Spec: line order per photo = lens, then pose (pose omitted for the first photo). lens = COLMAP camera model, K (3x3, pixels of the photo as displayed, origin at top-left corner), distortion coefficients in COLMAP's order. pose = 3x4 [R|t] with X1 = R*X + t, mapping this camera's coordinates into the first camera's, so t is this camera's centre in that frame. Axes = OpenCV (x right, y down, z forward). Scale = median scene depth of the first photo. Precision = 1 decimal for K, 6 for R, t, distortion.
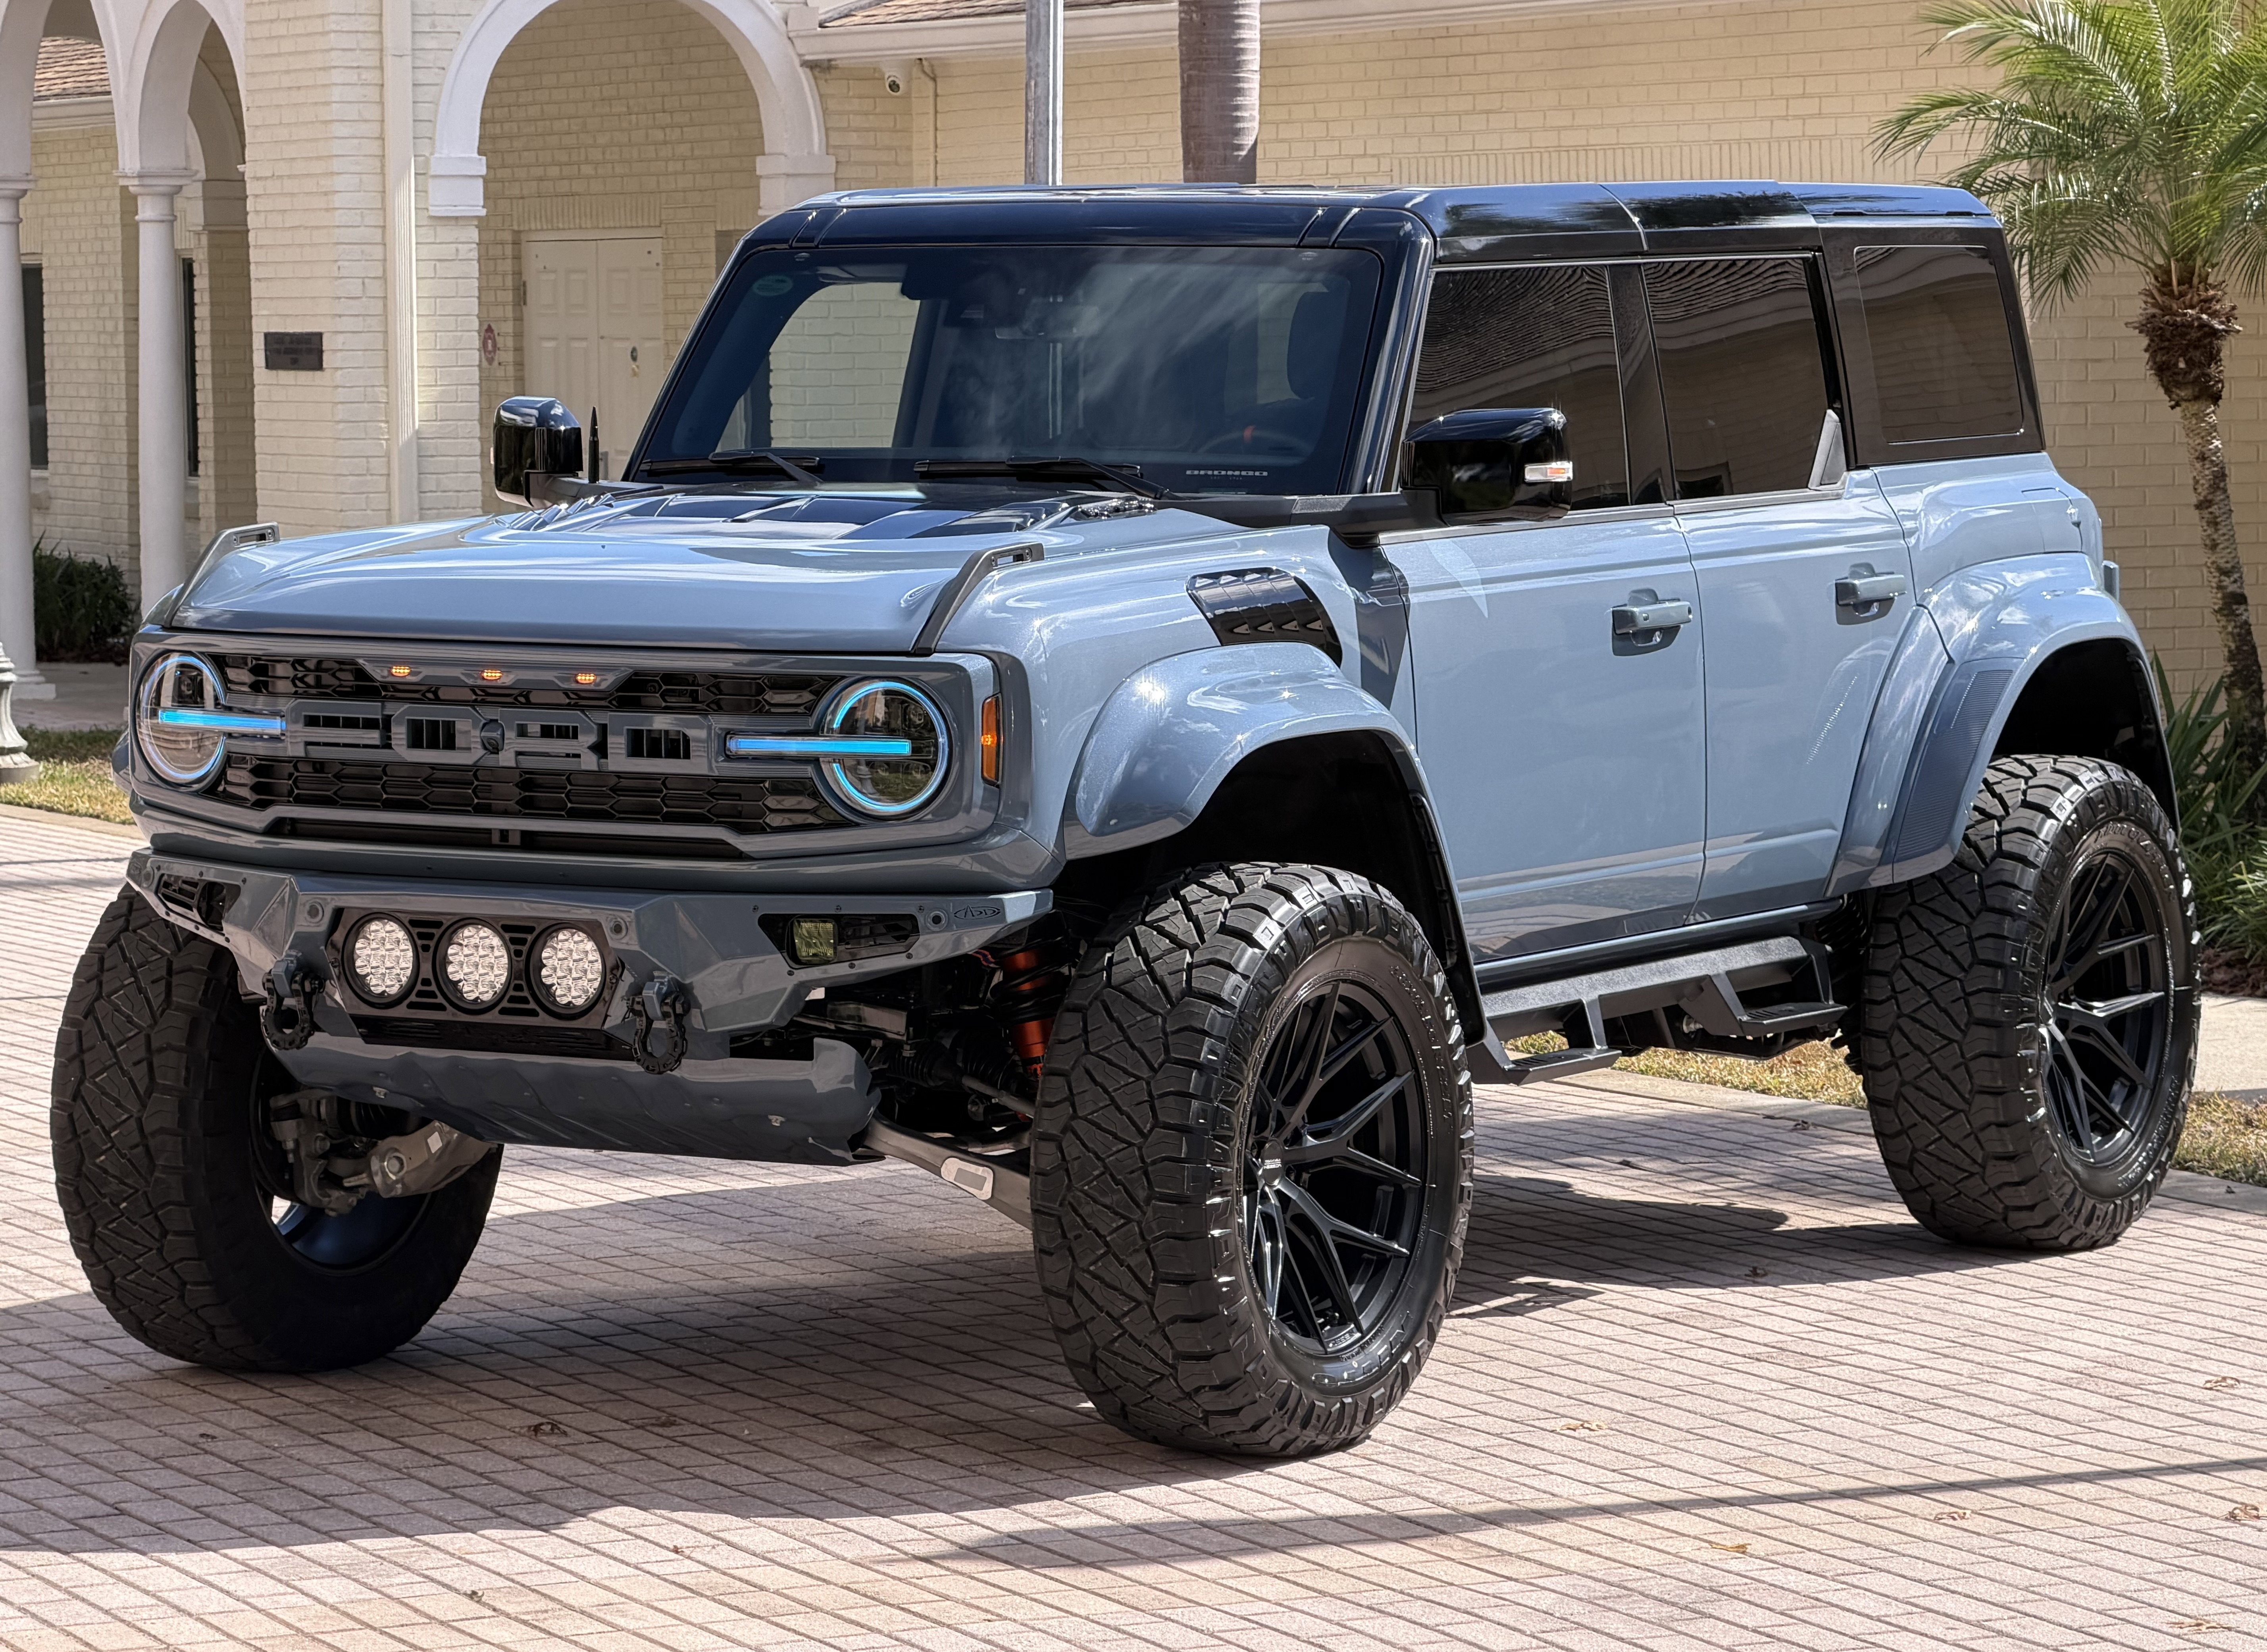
lens RADIAL K [[8446.1, 0, 1133.5], [0, 8446.1, 826.0], [0, 0, 1]] dist [0.067382, 2.974602]
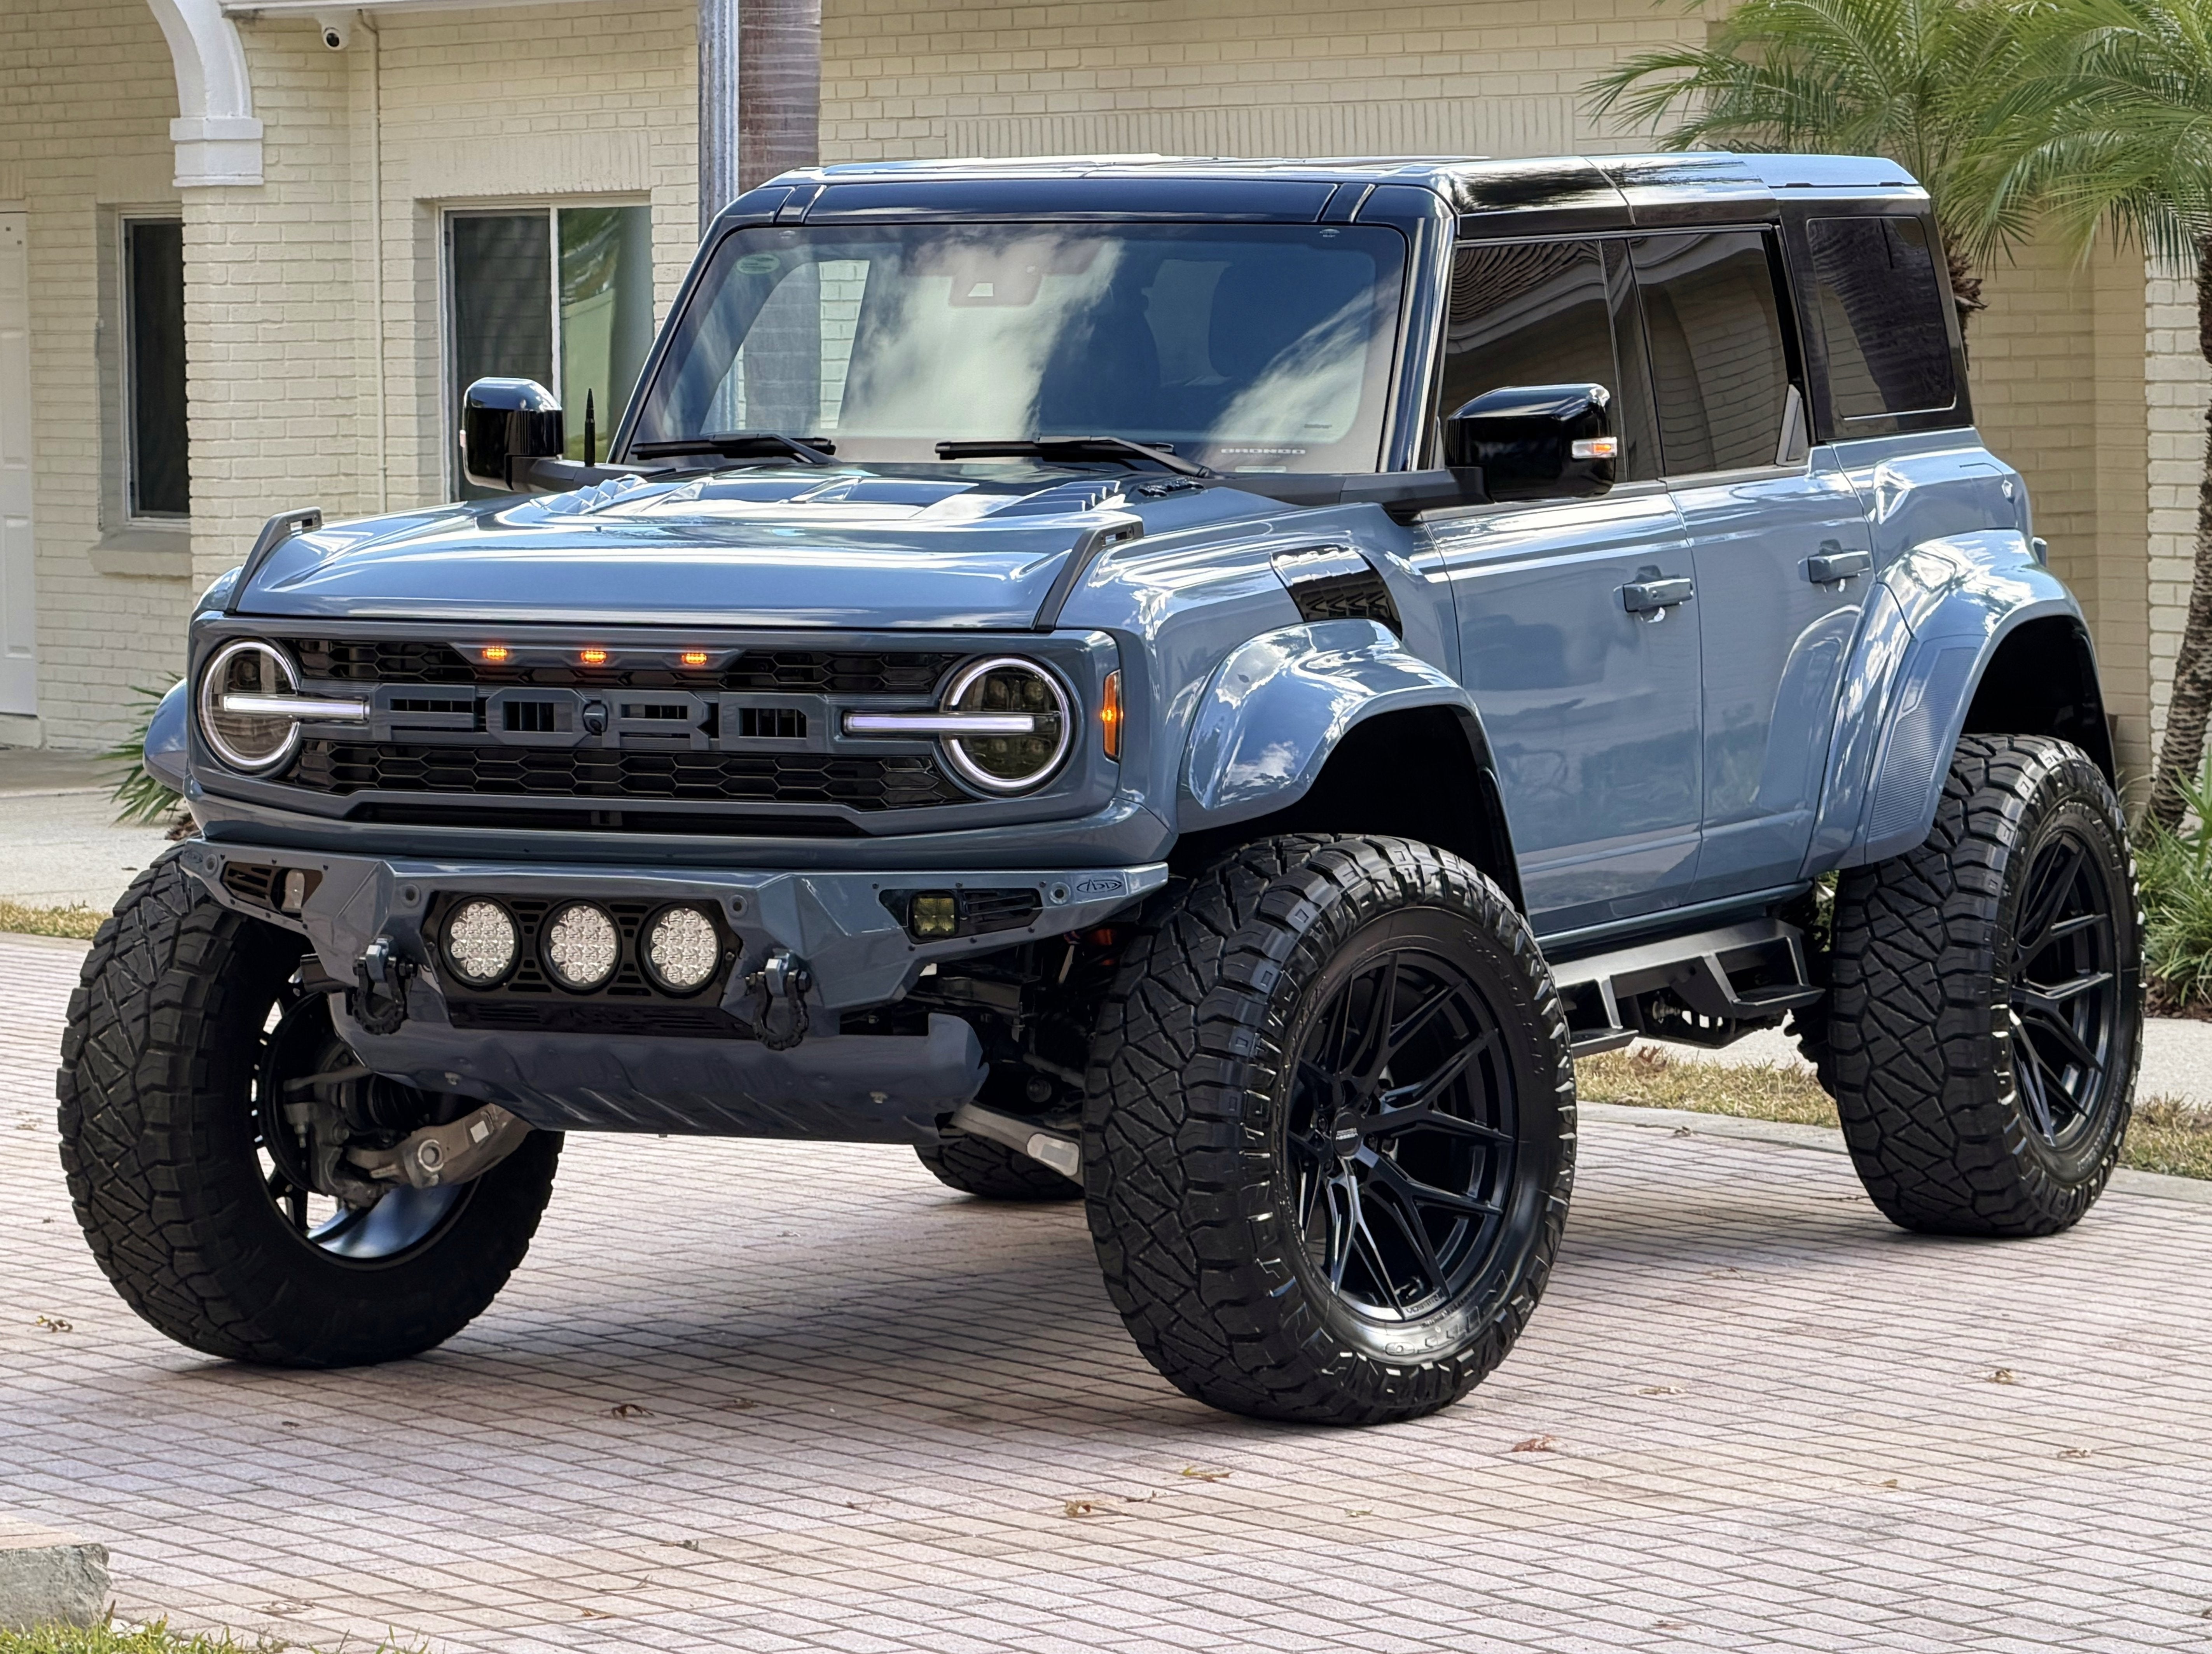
lens RADIAL K [[10657.1, 0, 1106.0], [0, 10657.1, 827.0], [0, 0, 1]] dist [-0.348385, 10.269283]
pose [[0.994511, -0.011016, 0.104047, -0.144735], [0.012100, 0.999879, -0.009789, 0.015314], [-0.103926, 0.010994, 0.994524, -0.258291]]
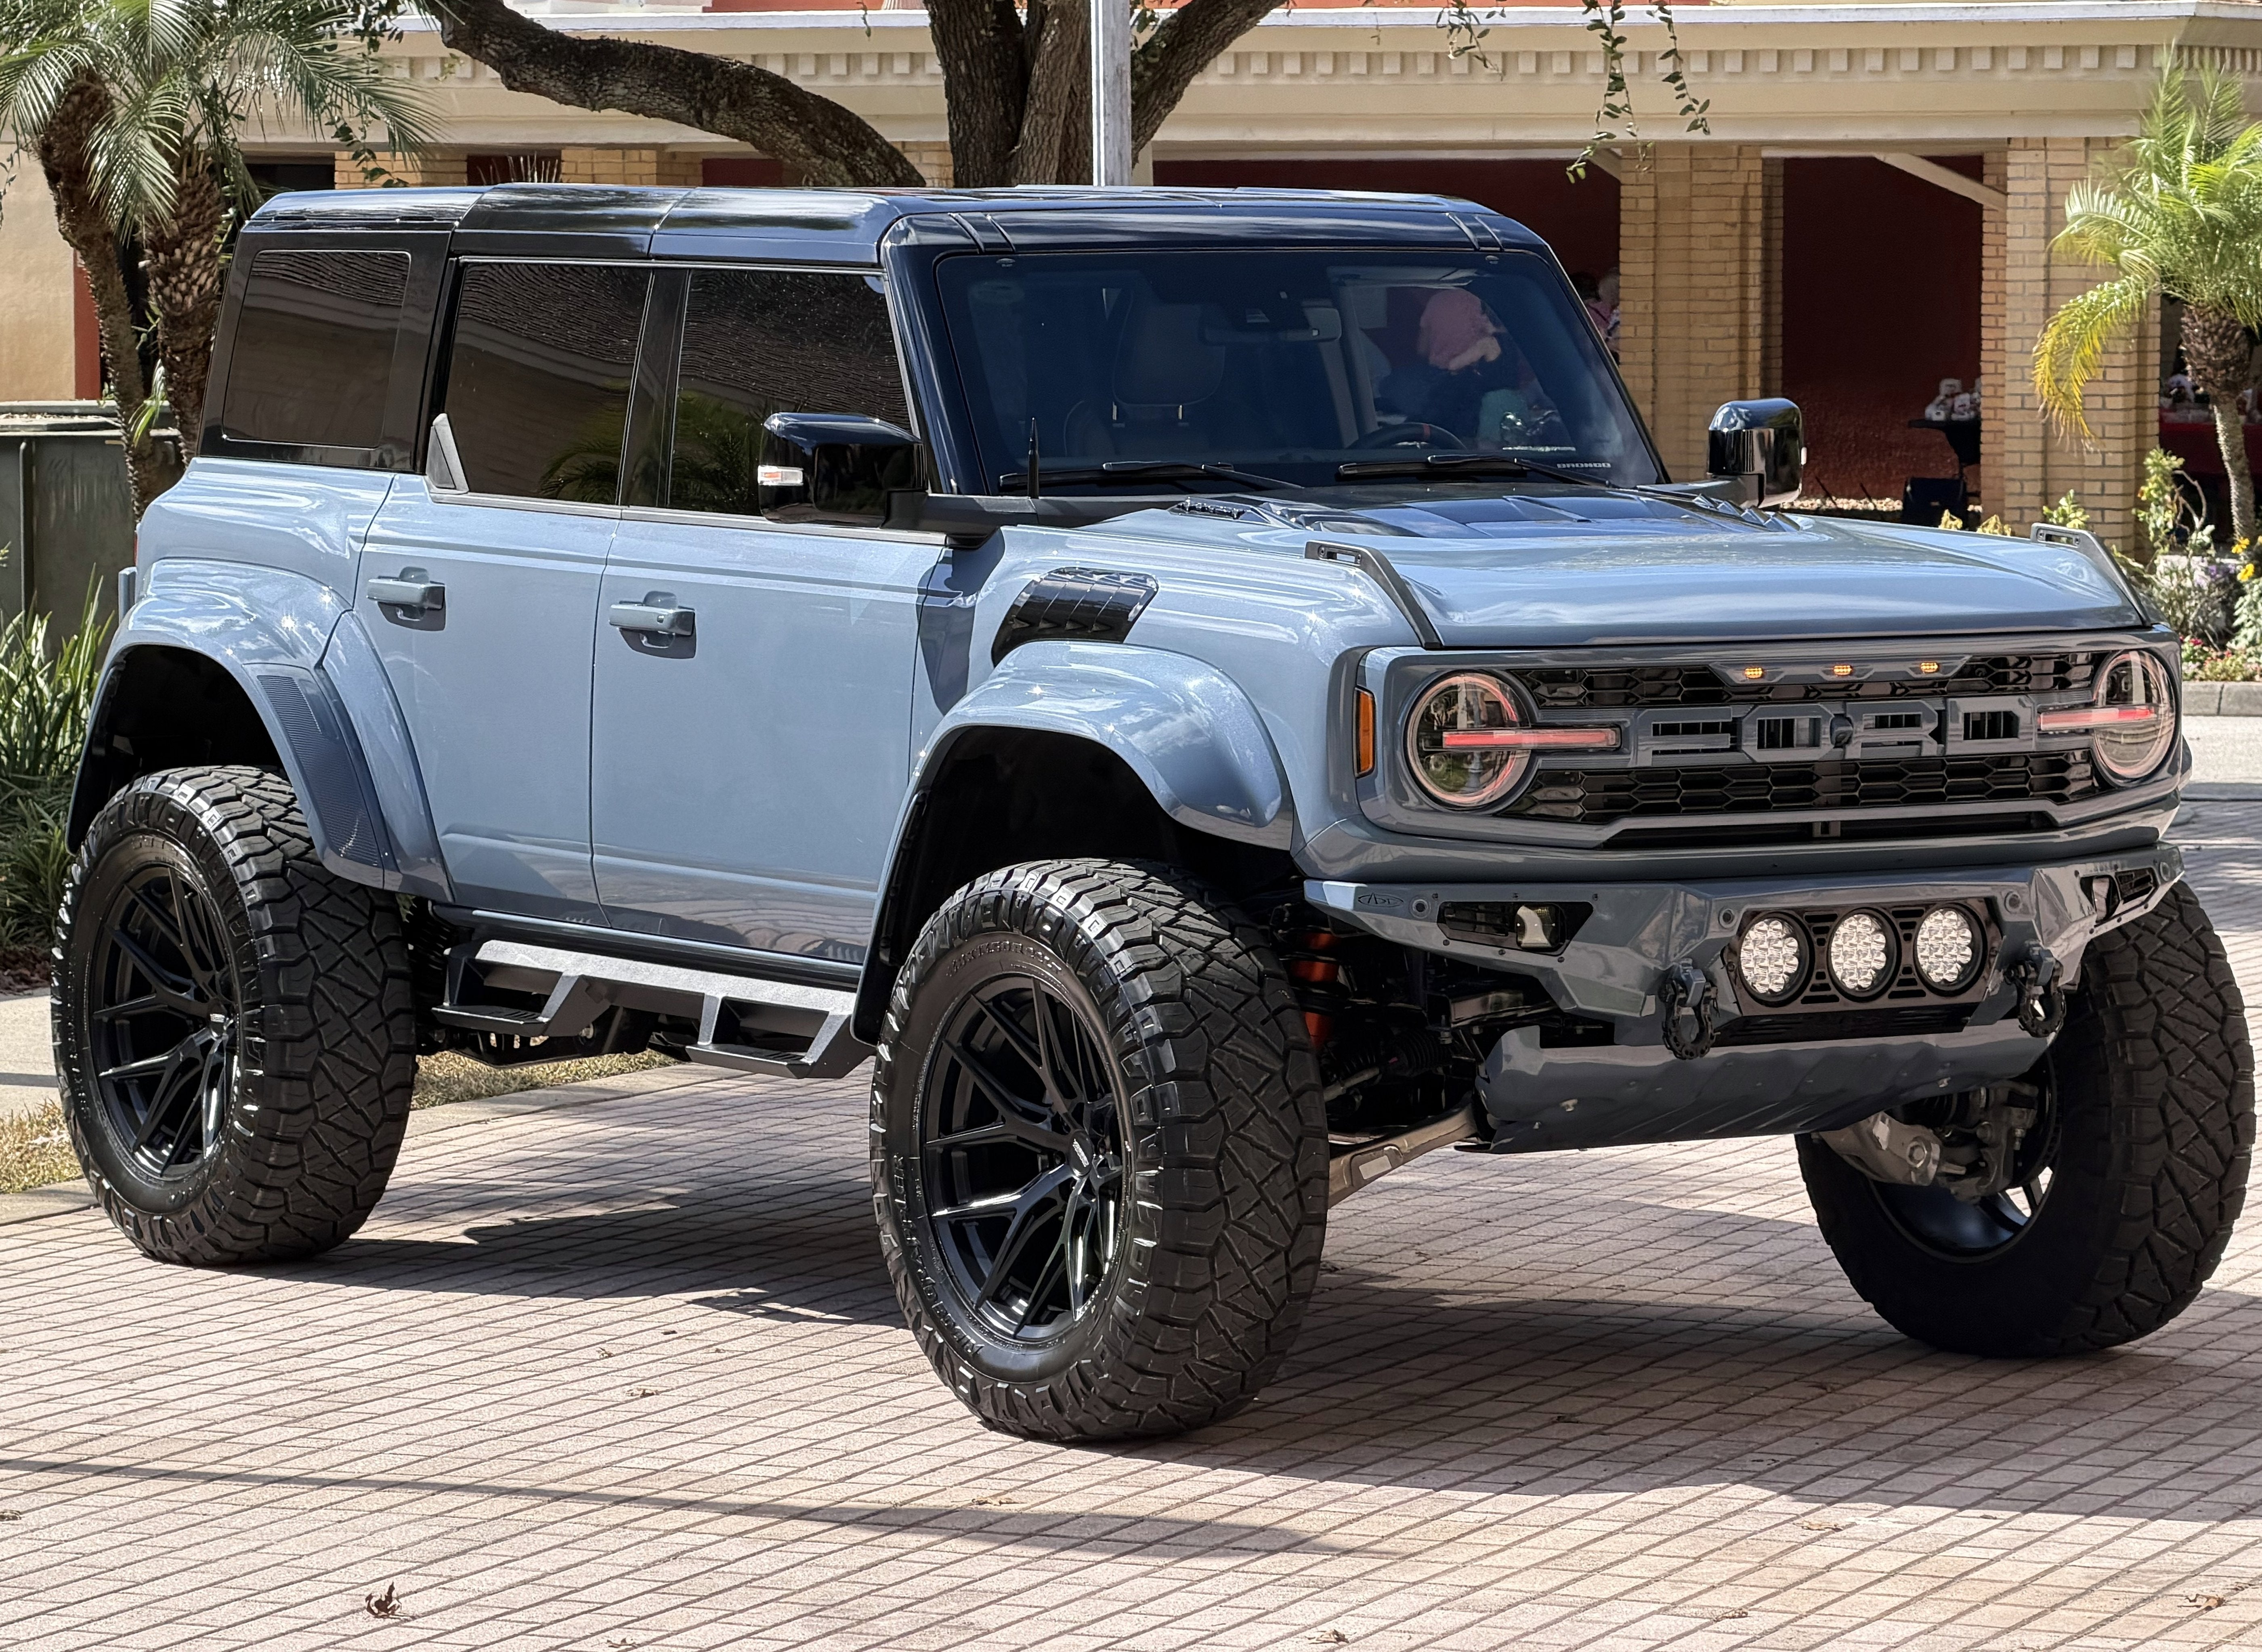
lens RADIAL K [[9553.2, 0, 1130.7], [0, 9553.2, 894.1], [0, 0, 1]] dist [-1.178200, 43.610707]
pose [[0.447030, -0.068453, 0.891896, -1.122721], [0.070449, 0.996665, 0.041184, -0.043583], [-0.891740, 0.044423, 0.450362, 0.550339]]
